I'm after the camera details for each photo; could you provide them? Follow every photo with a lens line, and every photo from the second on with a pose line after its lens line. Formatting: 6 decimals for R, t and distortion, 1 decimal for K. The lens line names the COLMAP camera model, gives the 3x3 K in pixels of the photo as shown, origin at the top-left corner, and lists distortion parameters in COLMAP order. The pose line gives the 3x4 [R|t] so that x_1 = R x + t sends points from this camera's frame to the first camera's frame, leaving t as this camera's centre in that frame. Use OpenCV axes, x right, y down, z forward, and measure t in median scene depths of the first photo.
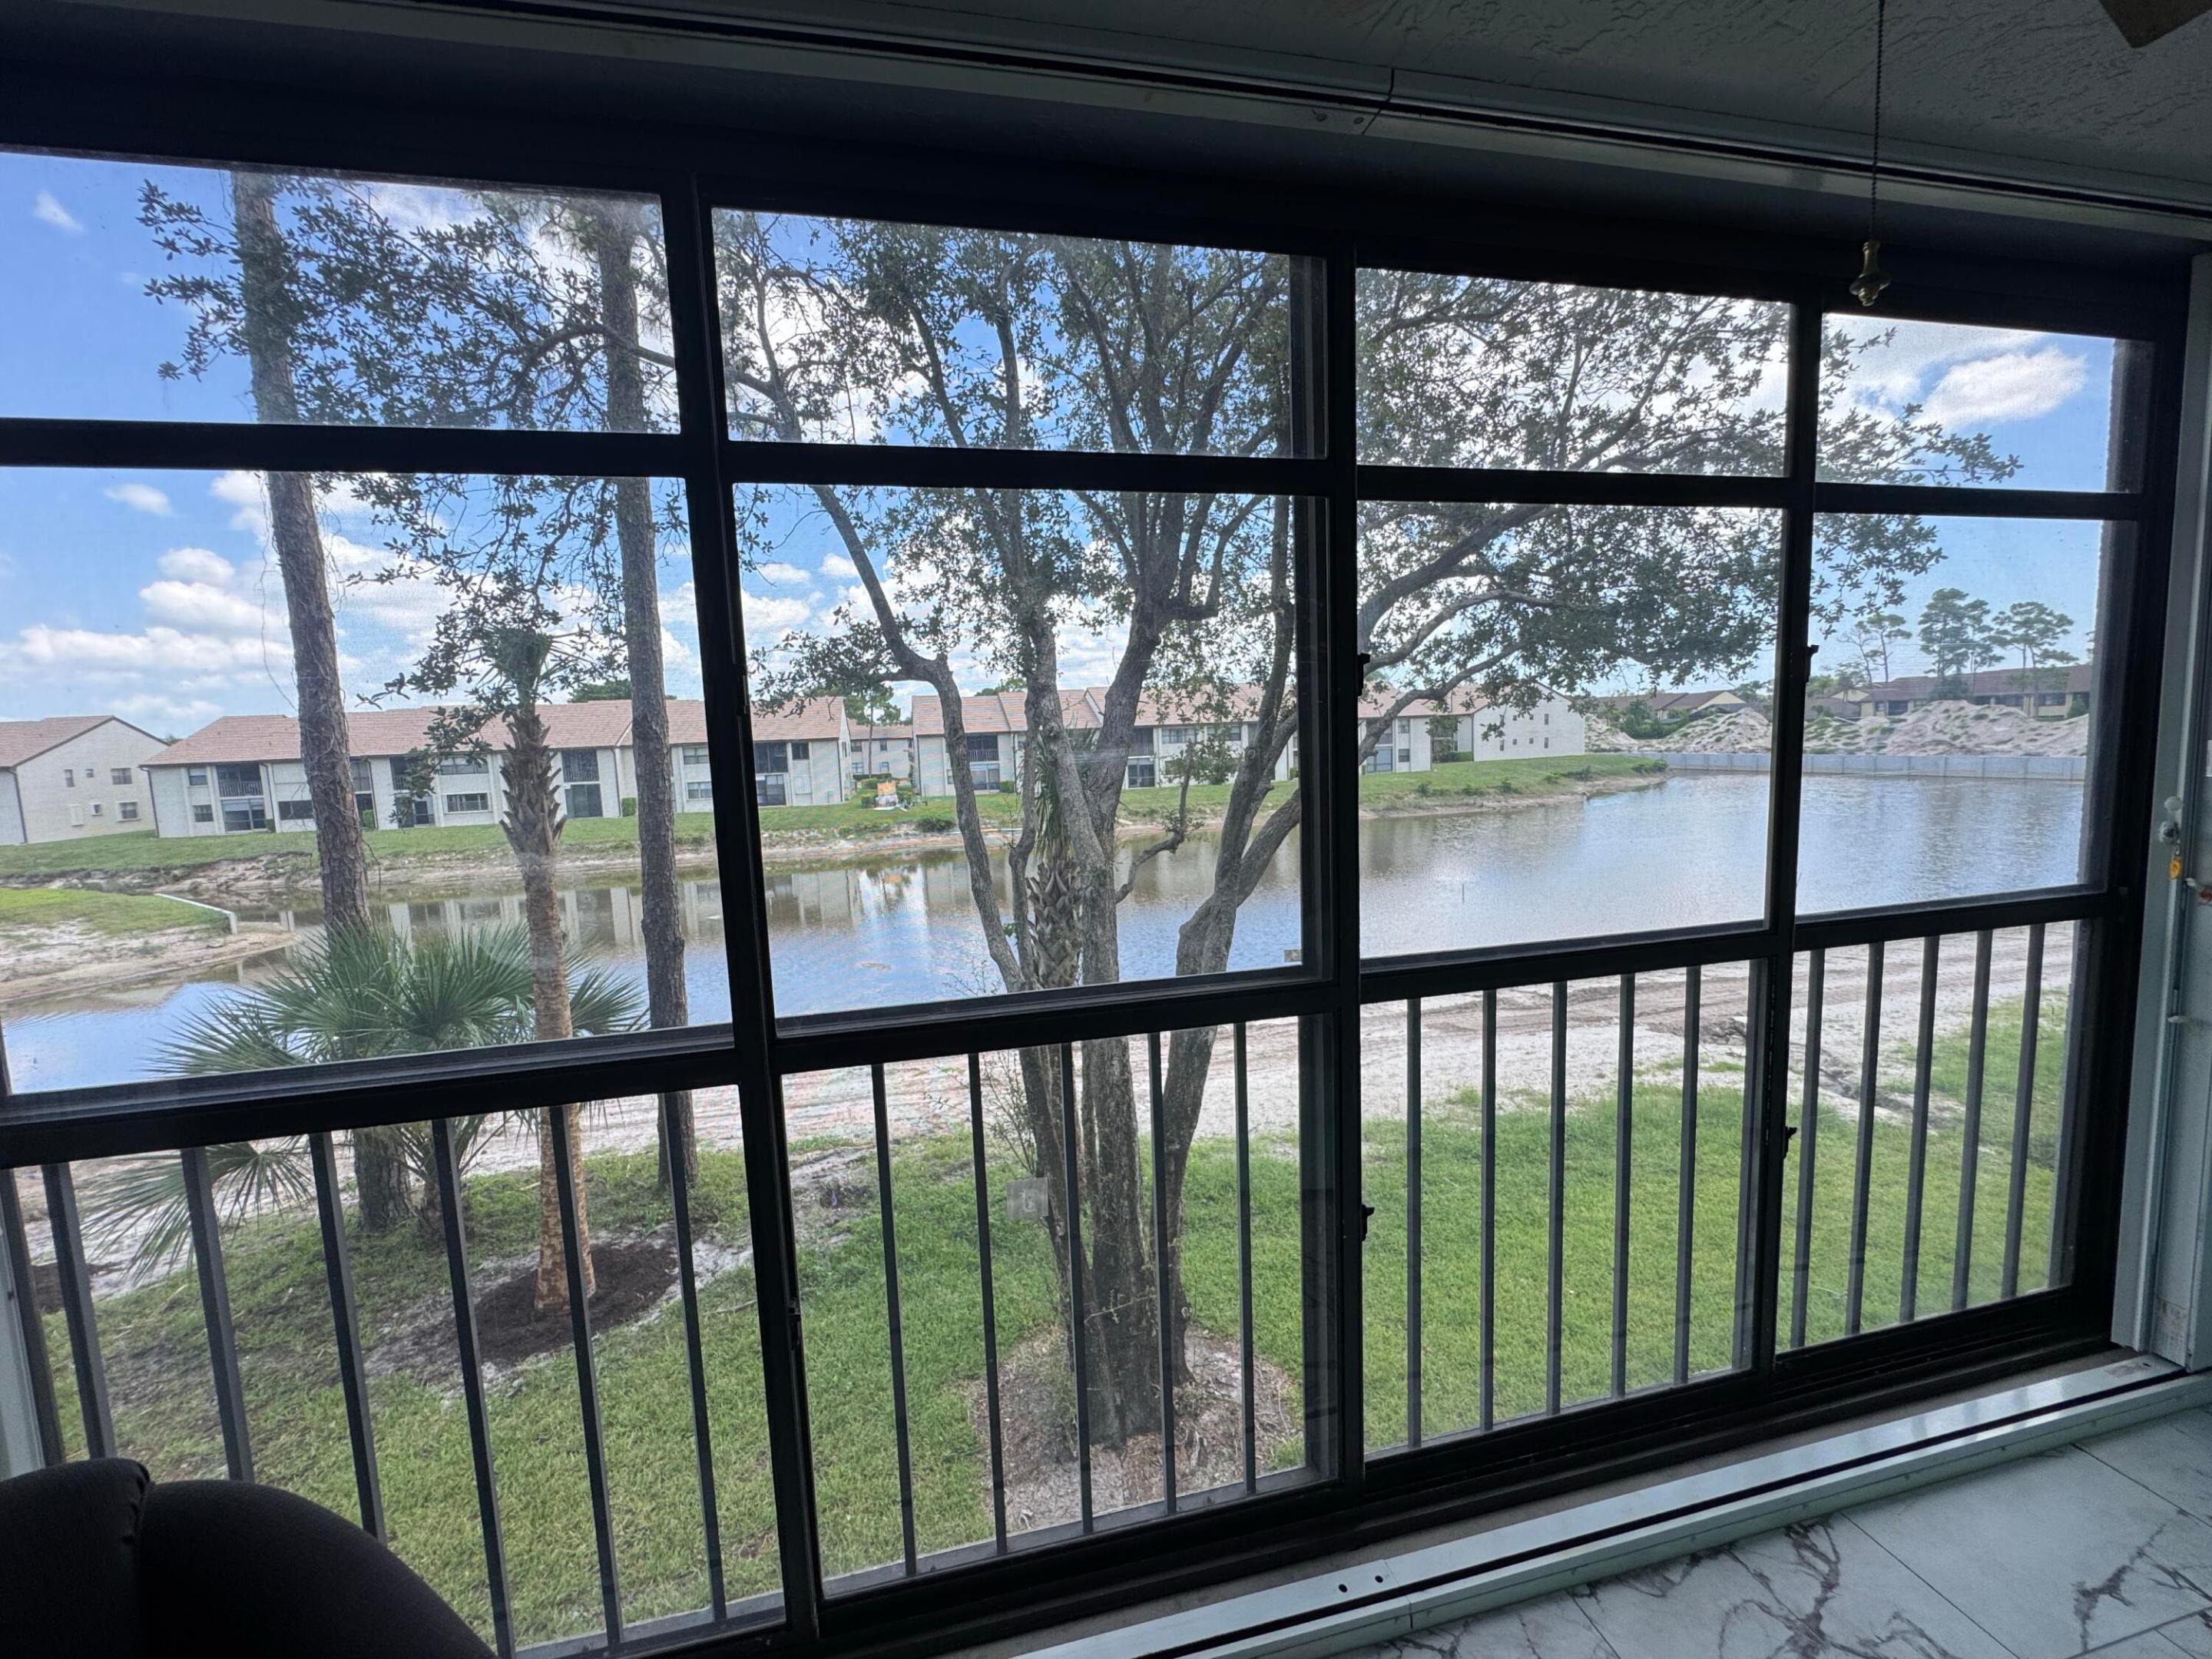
lens RADIAL K [[891.5, 0, 1106.0], [0, 891.5, 829.5], [0, 0, 1]] dist [-0.002775, -0.000656]
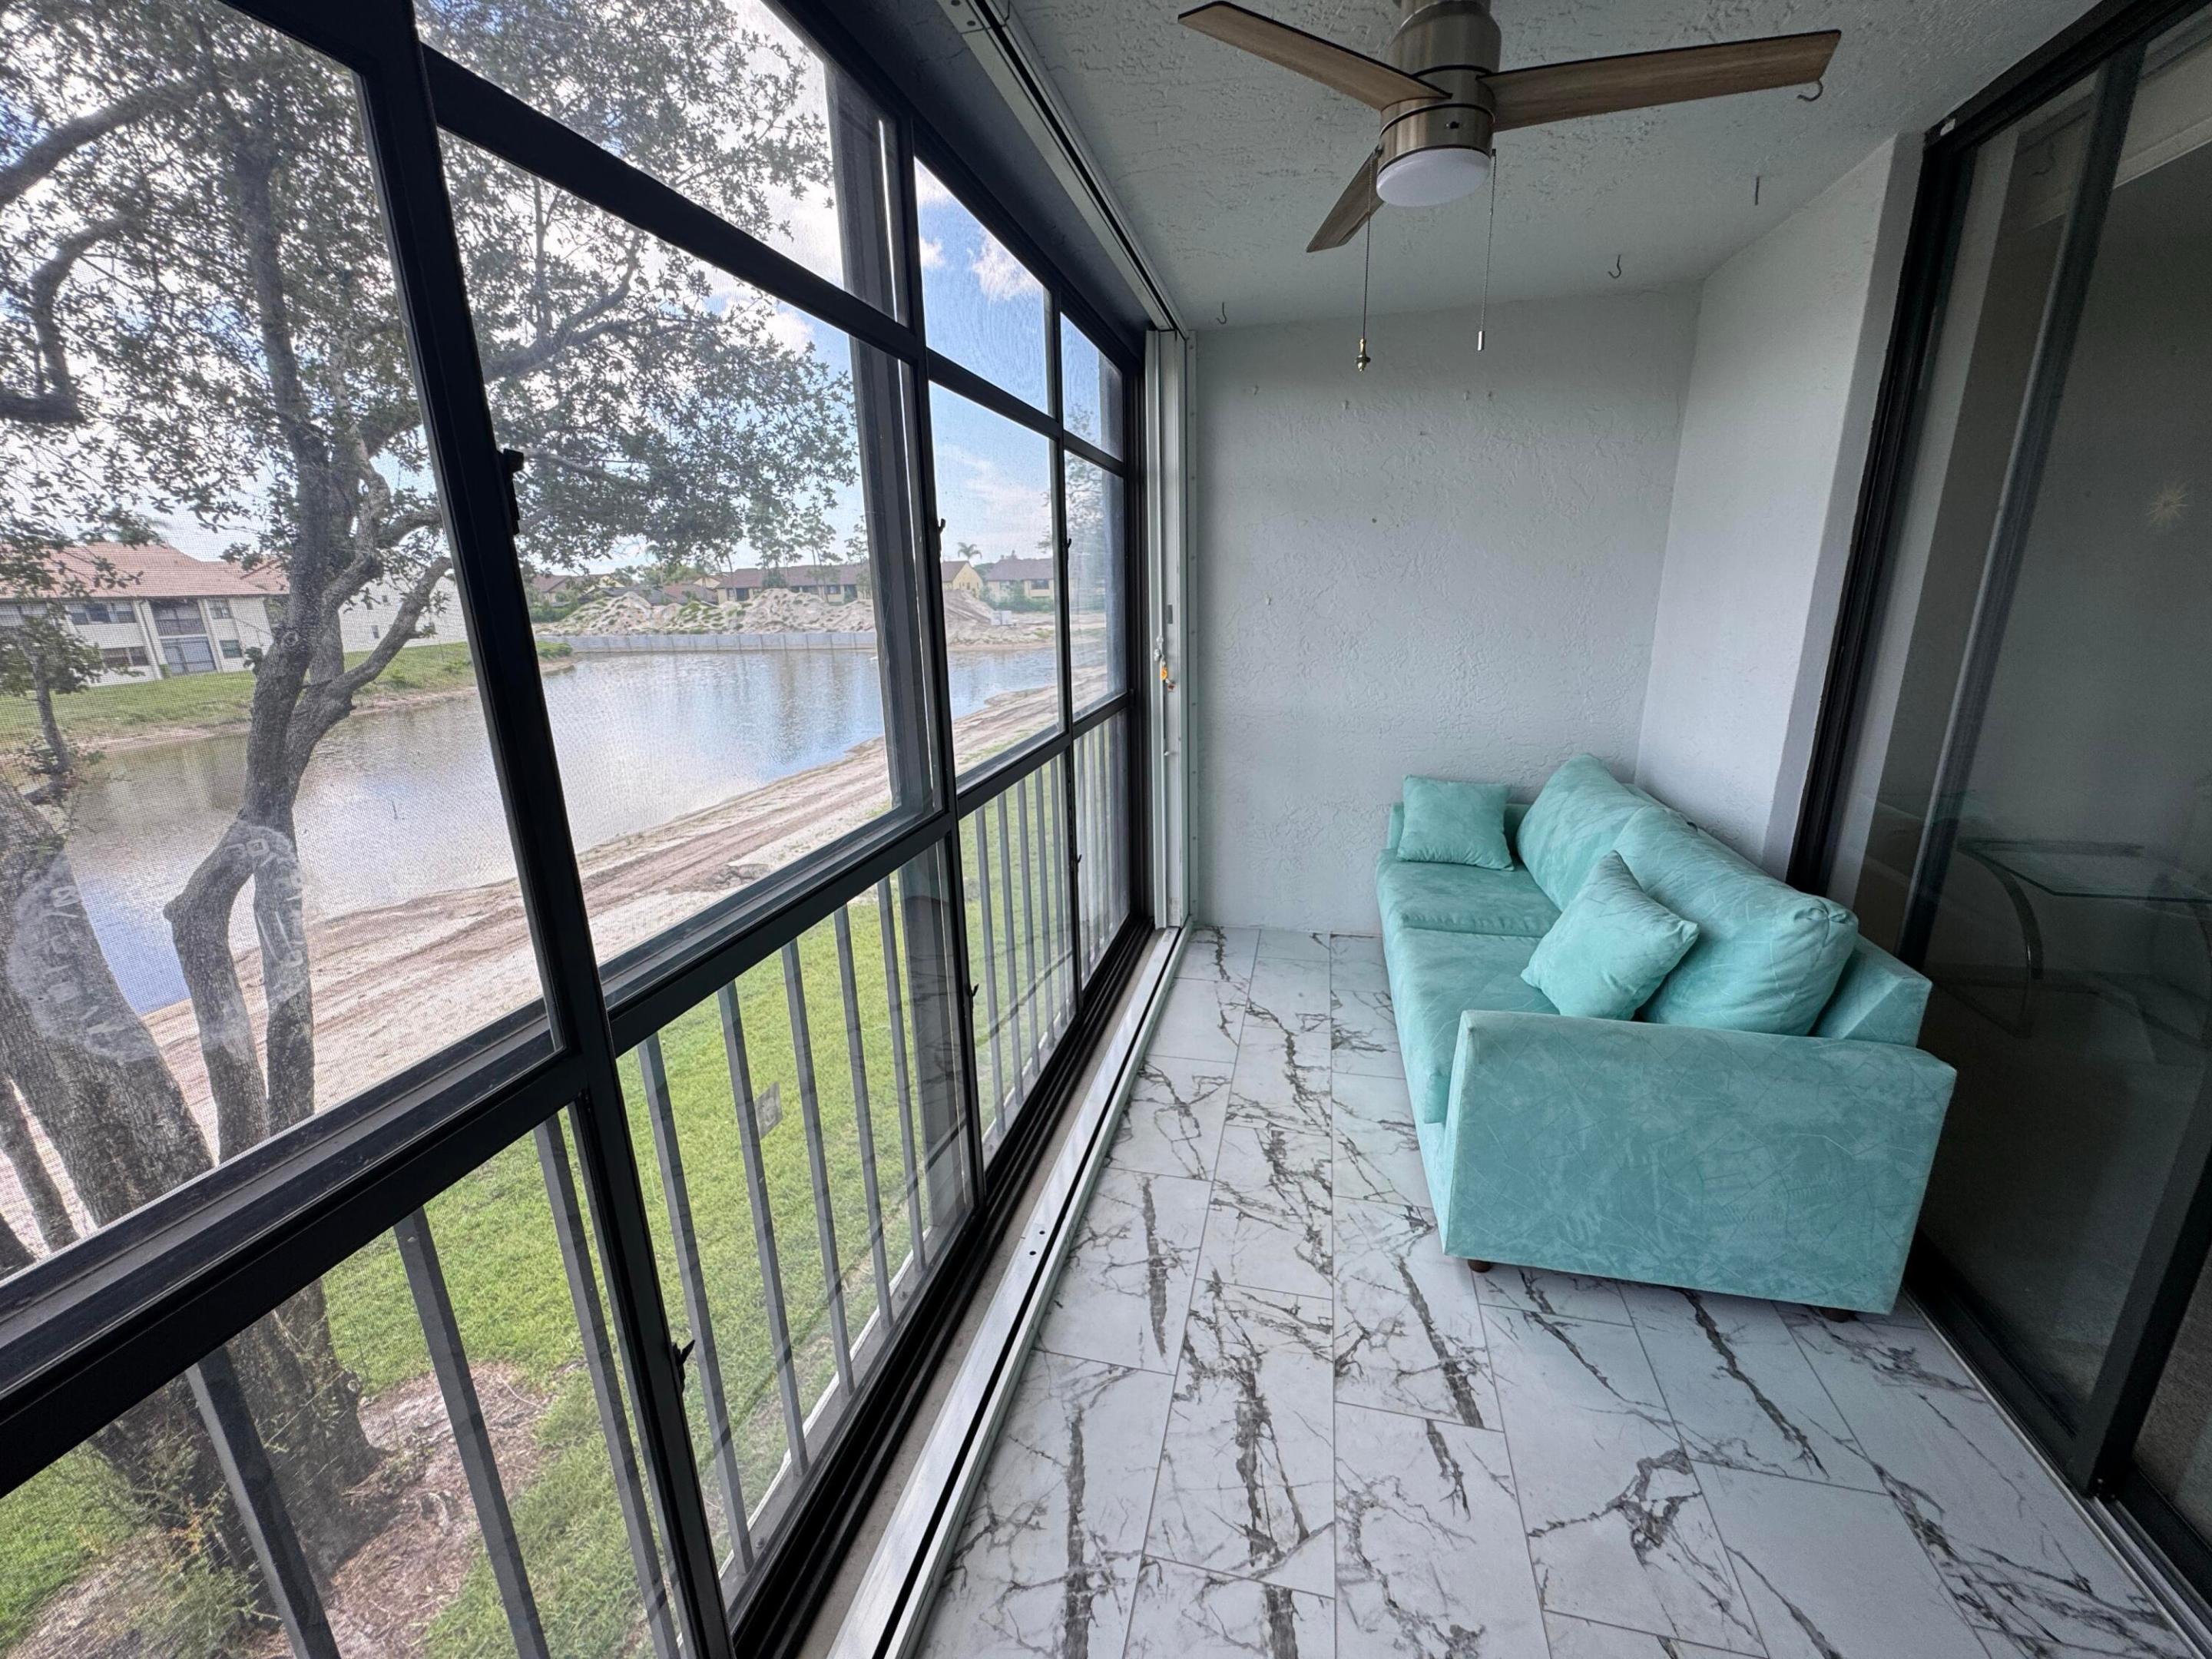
lens RADIAL K [[891.5, 0, 1106.0], [0, 891.5, 829.5], [0, 0, 1]] dist [-0.002775, -0.000656]
pose [[0.440571, -0.213319, 0.872005, -0.195945], [0.102072, 0.976961, 0.187424, 0.000011], [-0.891896, 0.006434, 0.452195, 0.083653]]
